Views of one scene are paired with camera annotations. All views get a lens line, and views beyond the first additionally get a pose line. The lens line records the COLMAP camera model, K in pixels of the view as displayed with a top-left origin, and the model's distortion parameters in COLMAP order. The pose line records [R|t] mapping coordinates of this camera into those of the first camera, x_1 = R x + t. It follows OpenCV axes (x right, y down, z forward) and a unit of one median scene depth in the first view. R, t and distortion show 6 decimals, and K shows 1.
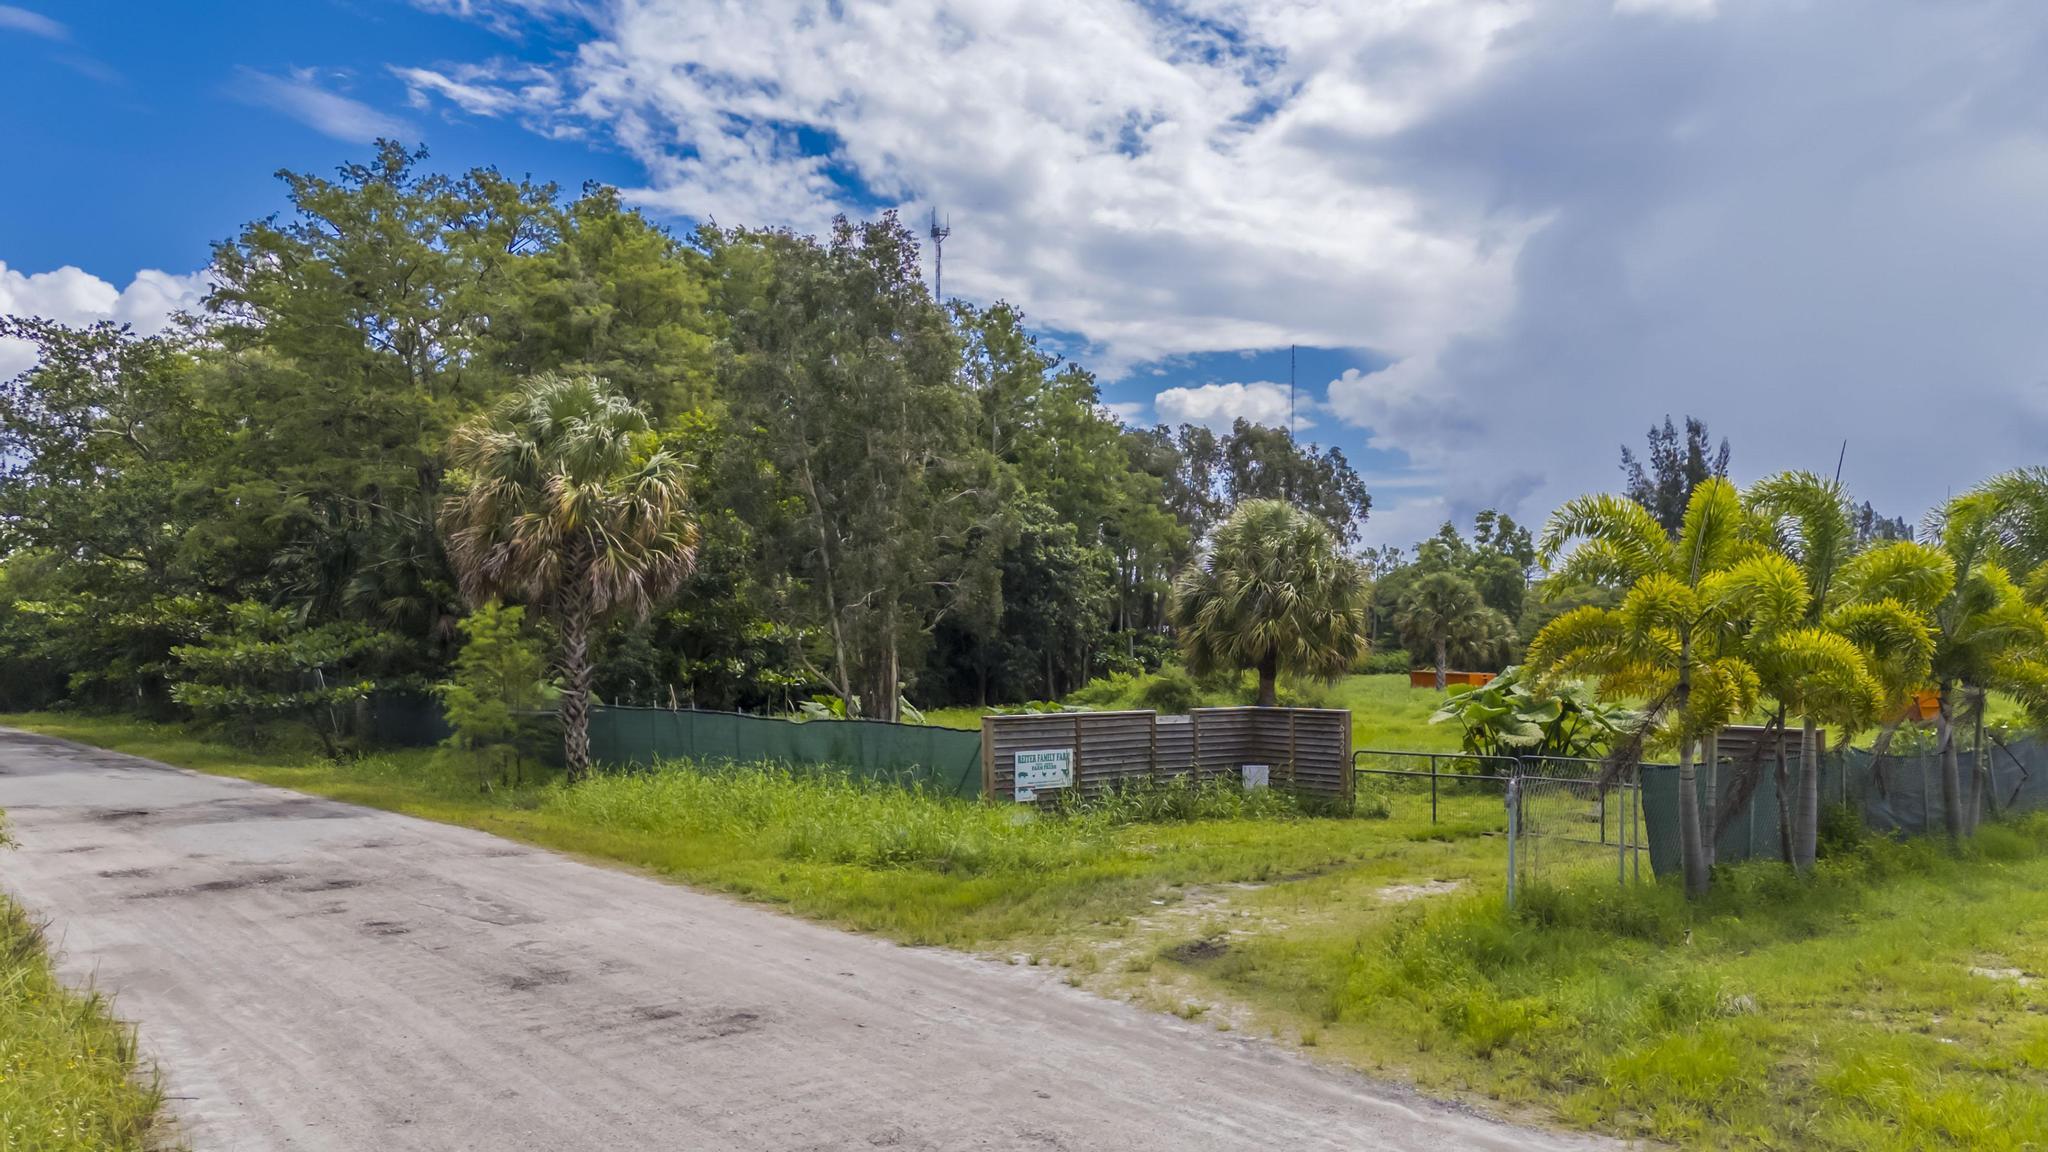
lens RADIAL K [[1528.5, 0, 1025.8], [0, 1528.5, 580.2], [0, 0, 1]] dist [0.089228, -0.003579]
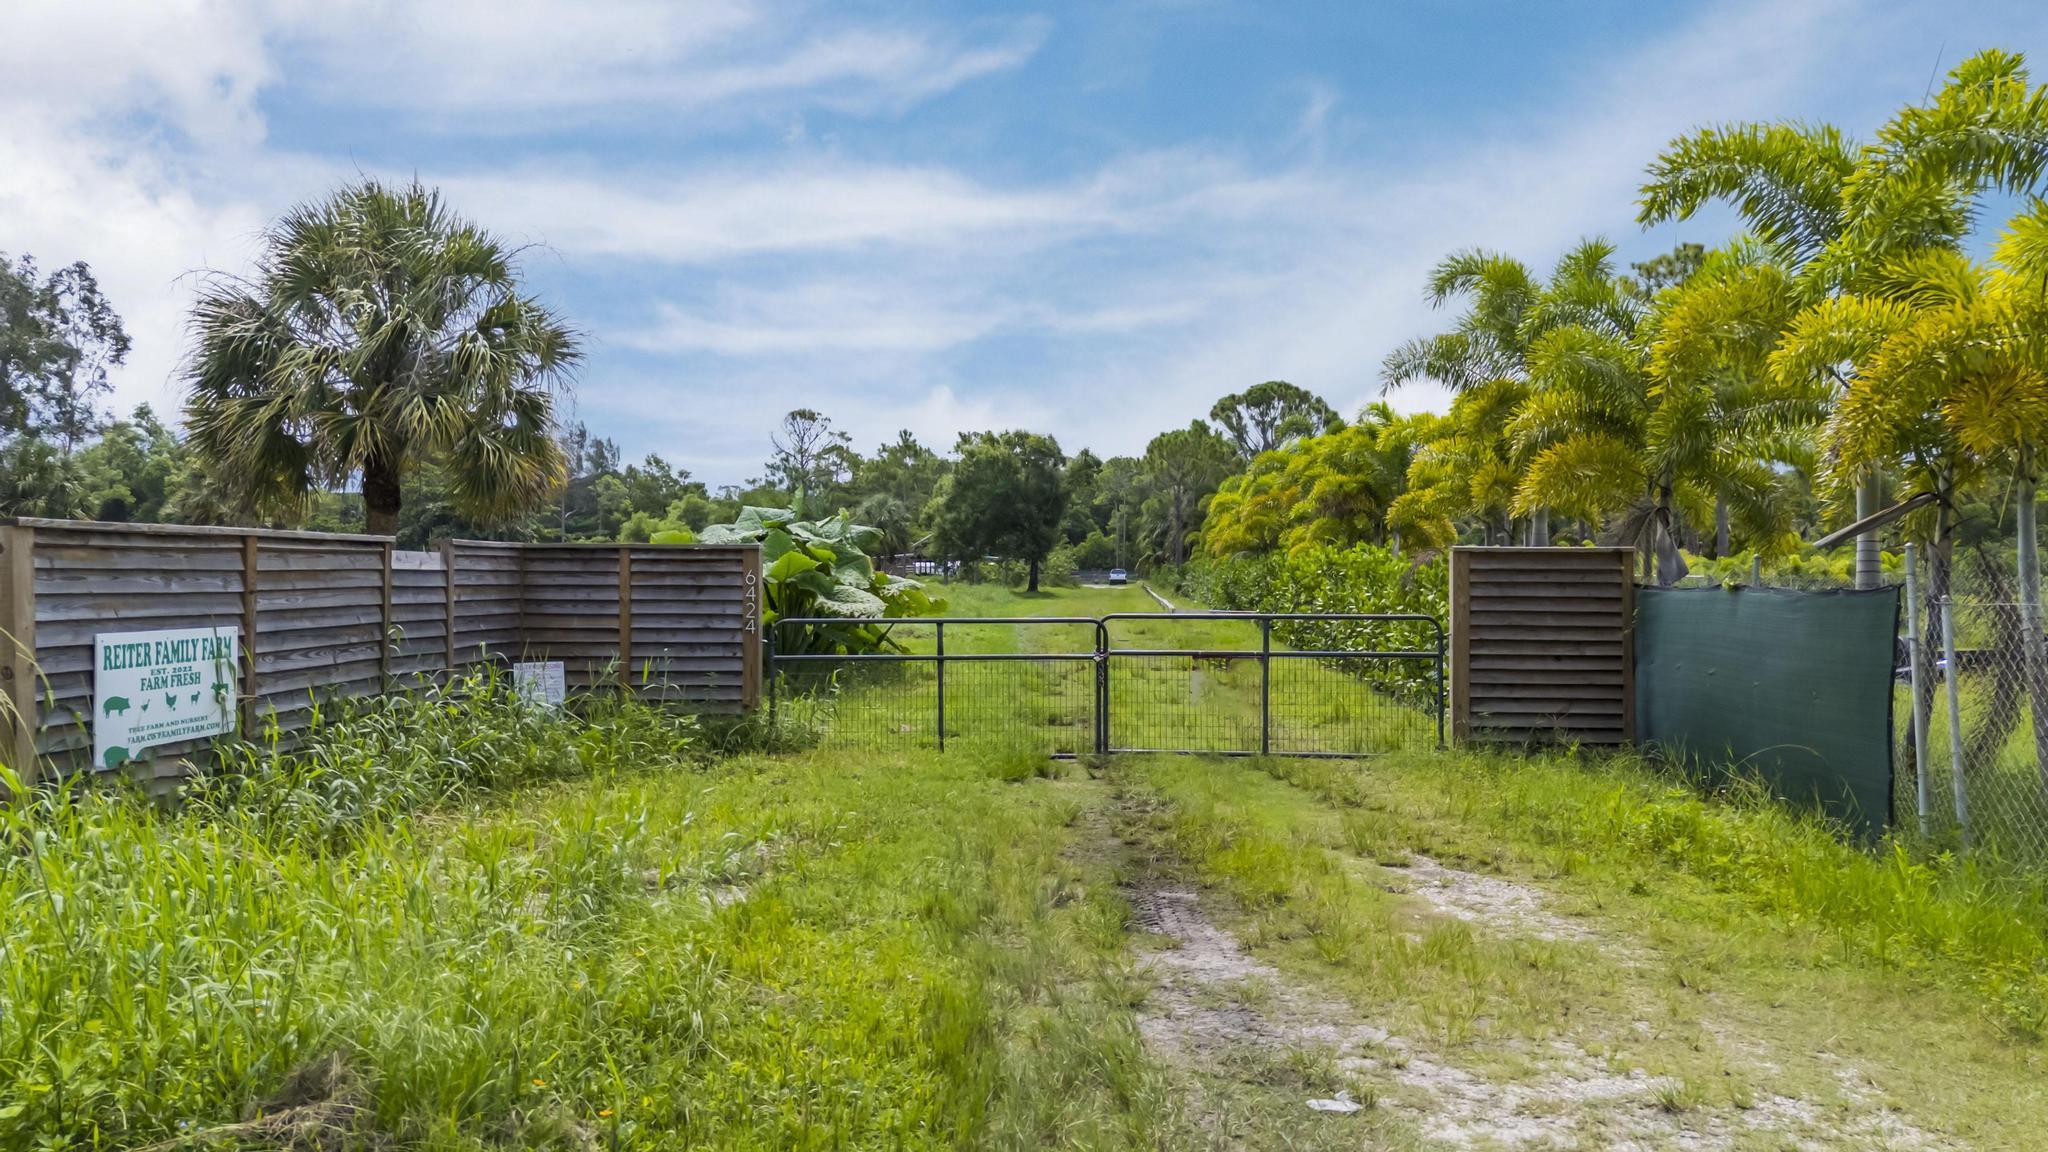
lens RADIAL K [[1528.5, 0, 1021.6], [0, 1528.5, 581.9], [0, 0, 1]] dist [0.089228, -0.003579]
pose [[0.691588, -0.000084, 0.722292, -0.066164], [-0.039439, 0.998504, 0.037878, 0.048958], [-0.721215, -0.054682, 0.690550, 0.382918]]
